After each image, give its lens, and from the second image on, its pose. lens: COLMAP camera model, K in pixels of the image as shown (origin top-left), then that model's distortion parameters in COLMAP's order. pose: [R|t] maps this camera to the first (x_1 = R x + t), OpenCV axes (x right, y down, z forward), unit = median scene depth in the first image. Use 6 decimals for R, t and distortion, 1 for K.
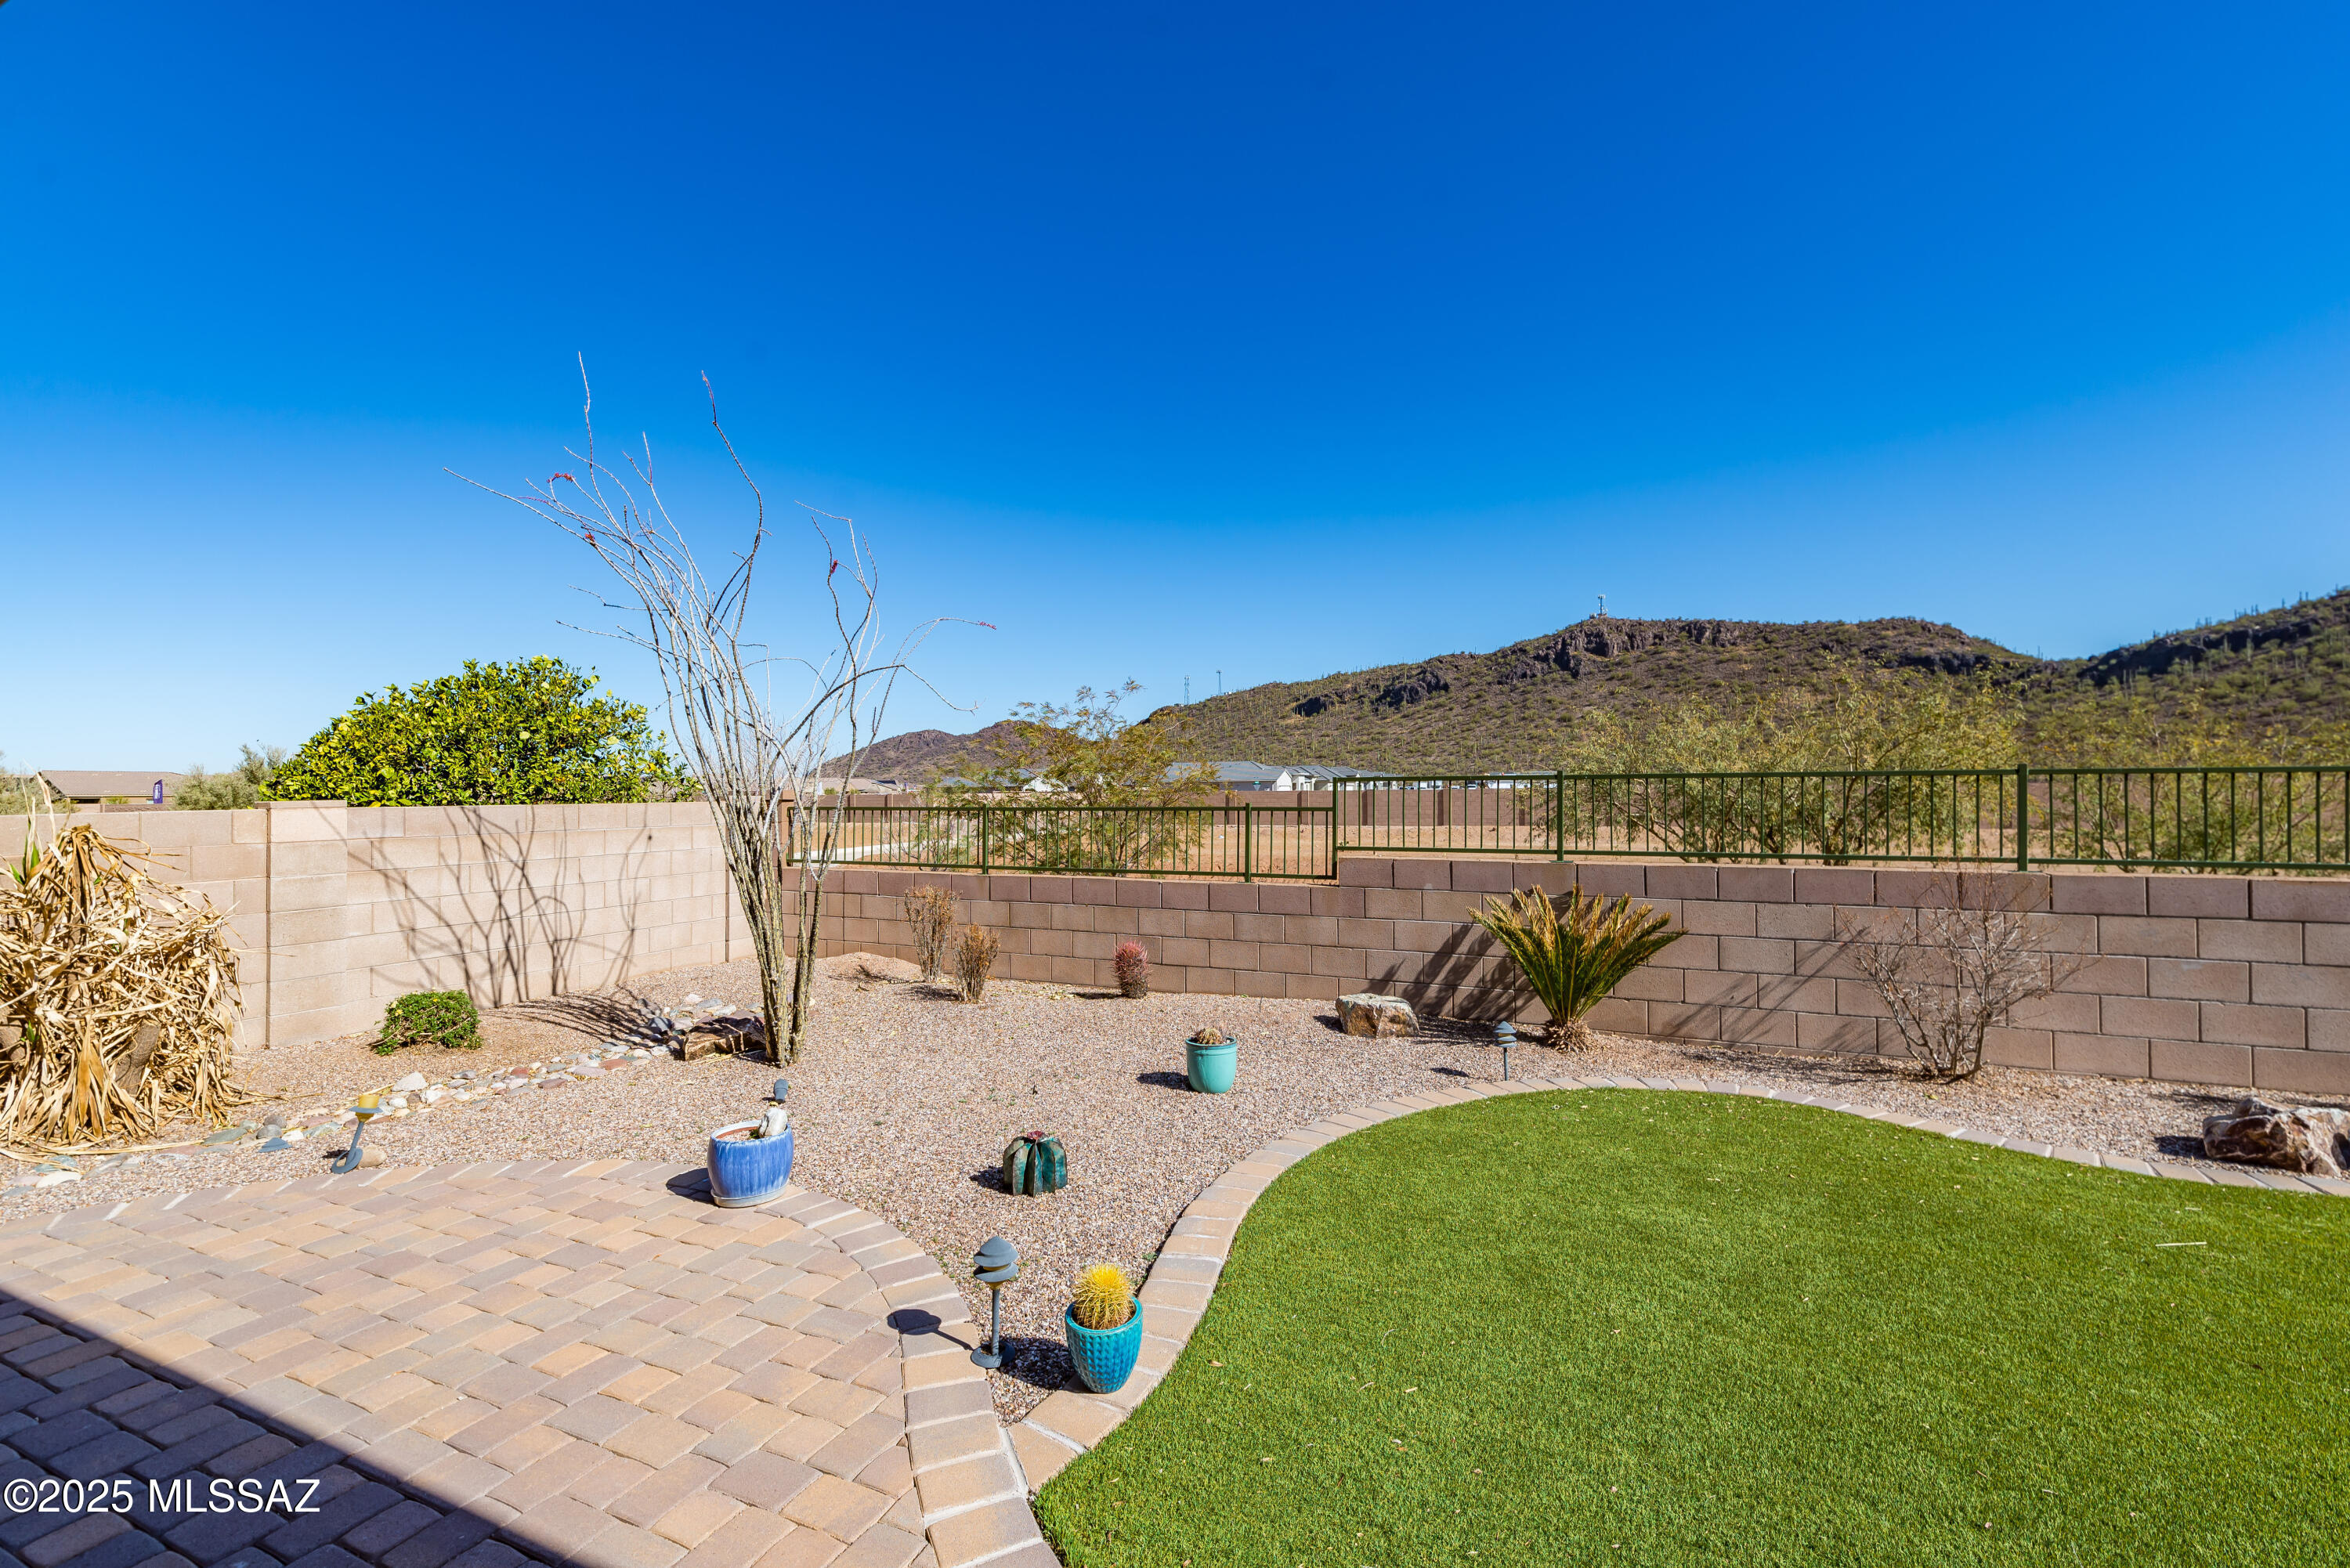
lens RADIAL K [[1009.3, 0, 1198.9], [0, 1009.3, 782.4], [0, 0, 1]] dist [0.002852, -0.000911]
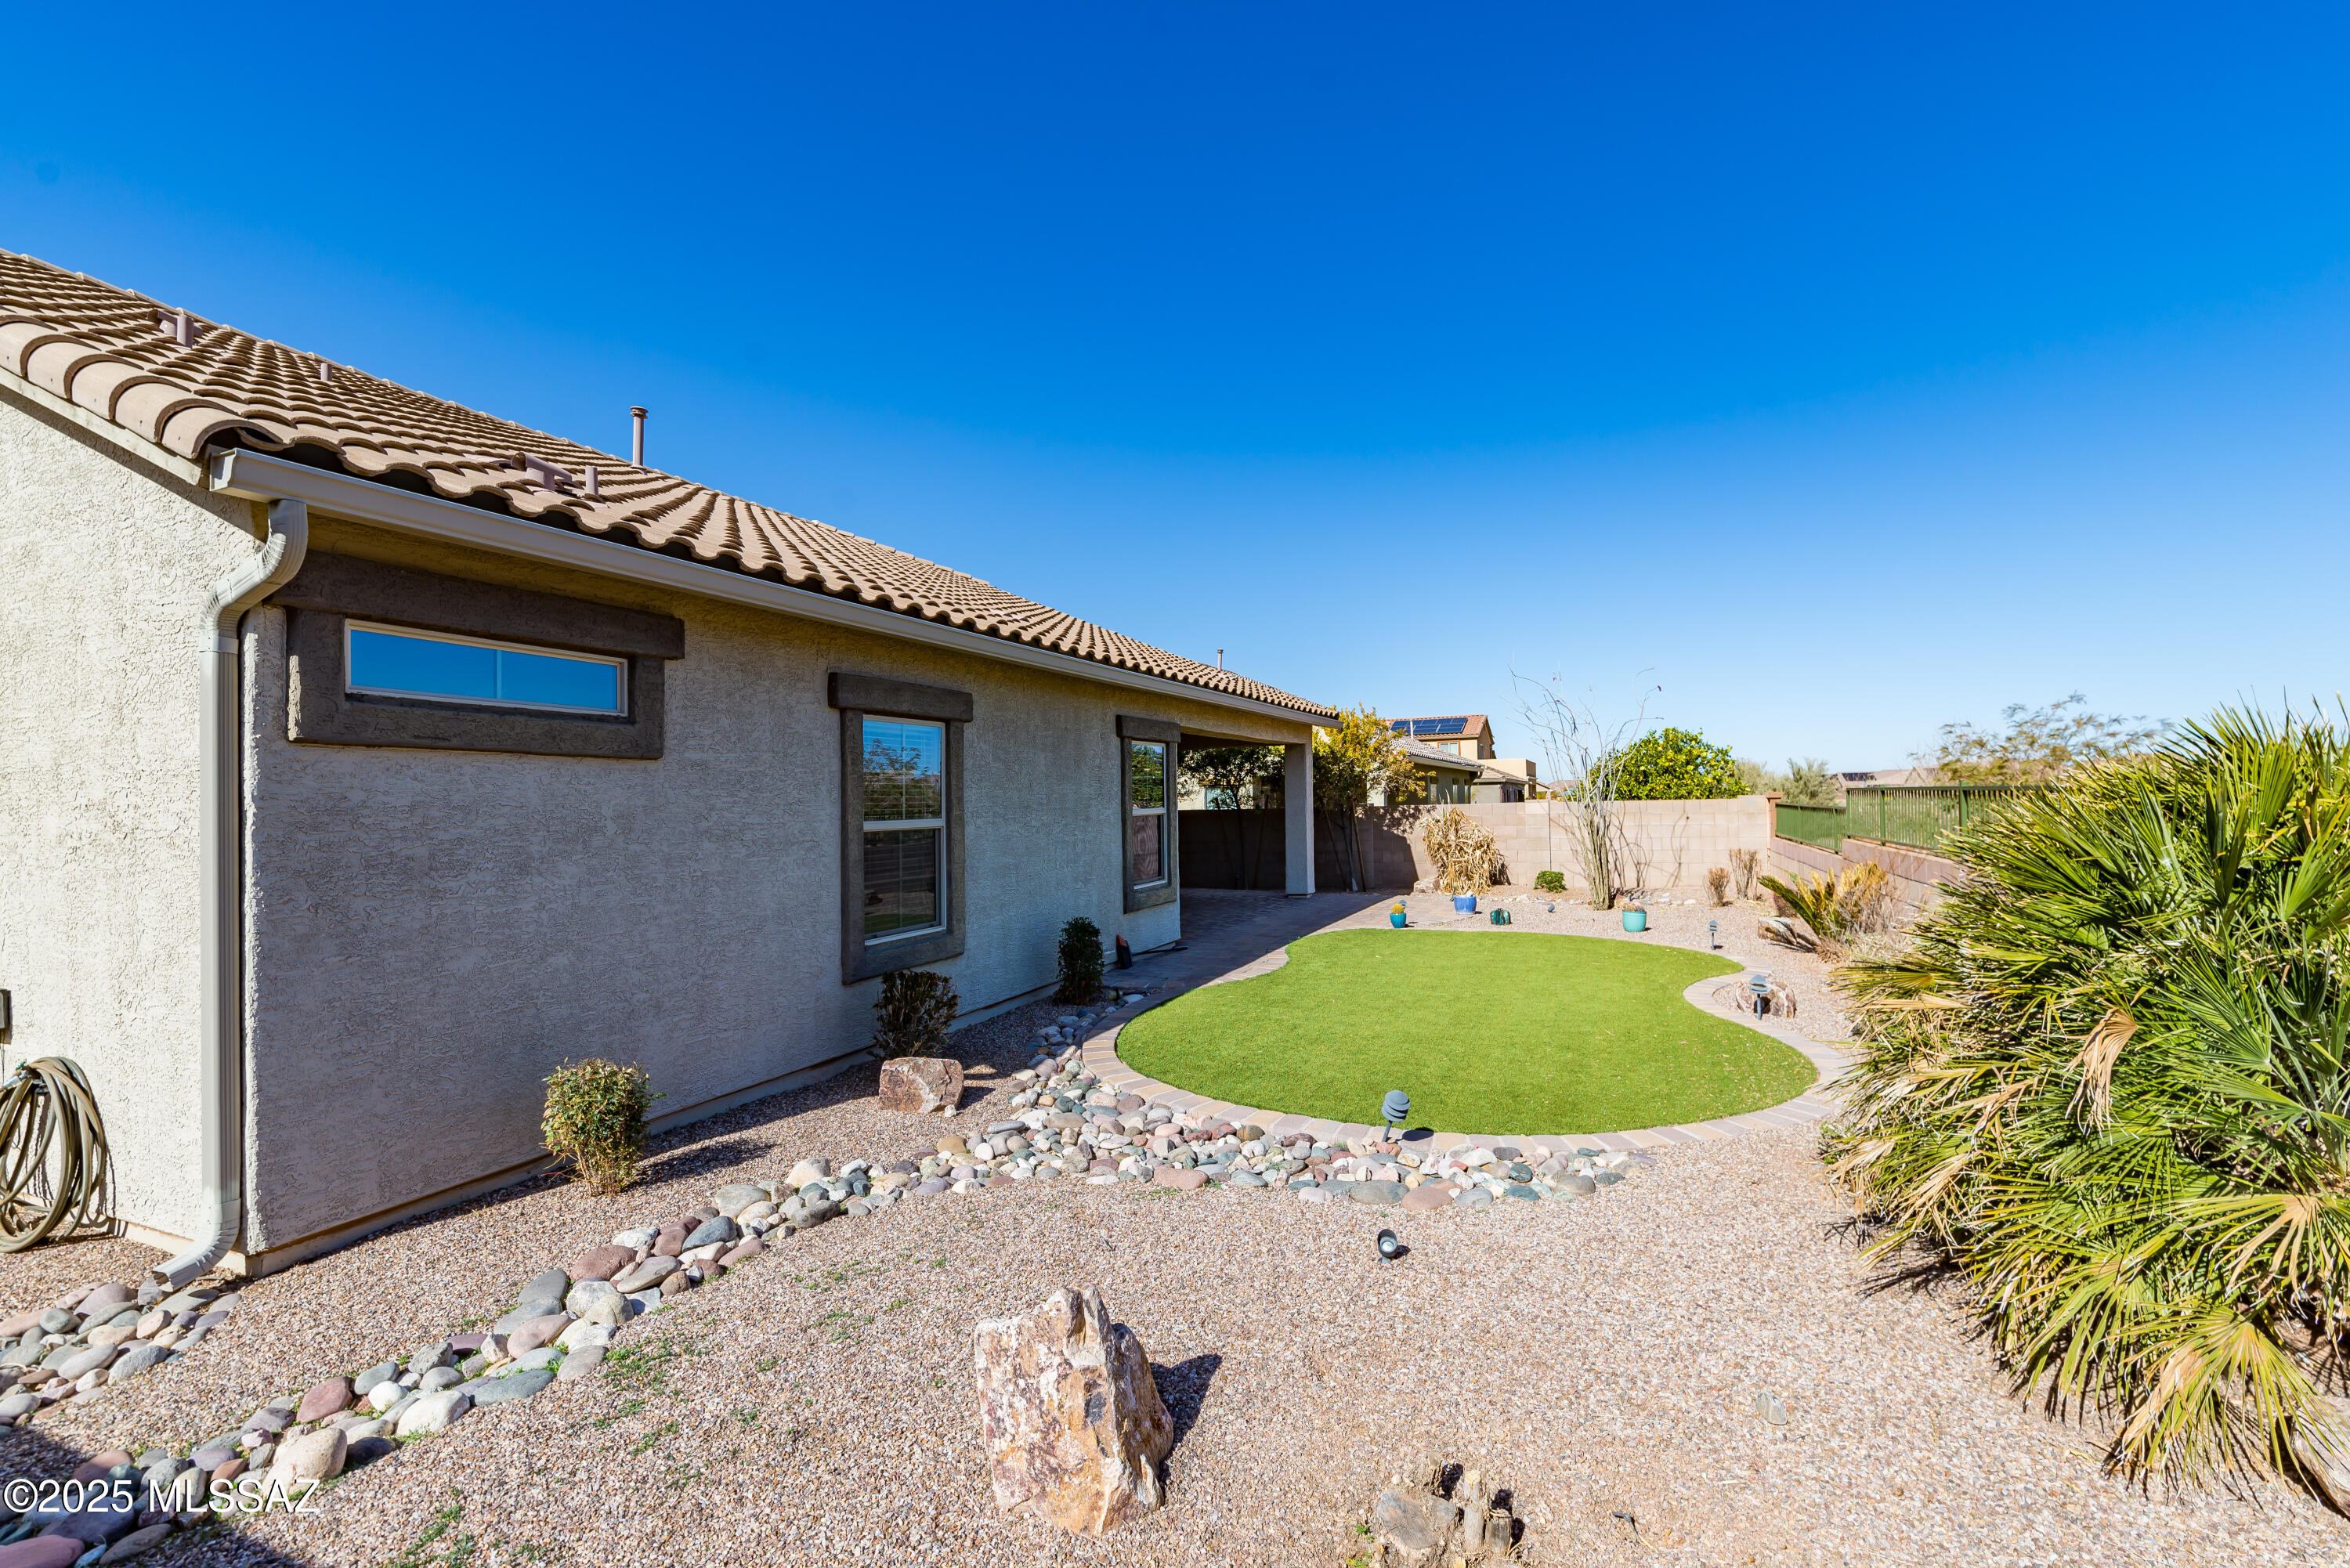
lens RADIAL K [[1009.3, 0, 1195.3], [0, 1009.3, 787.4], [0, 0, 1]] dist [0.002852, -0.000911]
pose [[0.036426, -0.005327, -0.999322, 1.699017], [0.028367, 0.999588, -0.004295, -0.027440], [0.998934, -0.028191, 0.036562, -0.033214]]
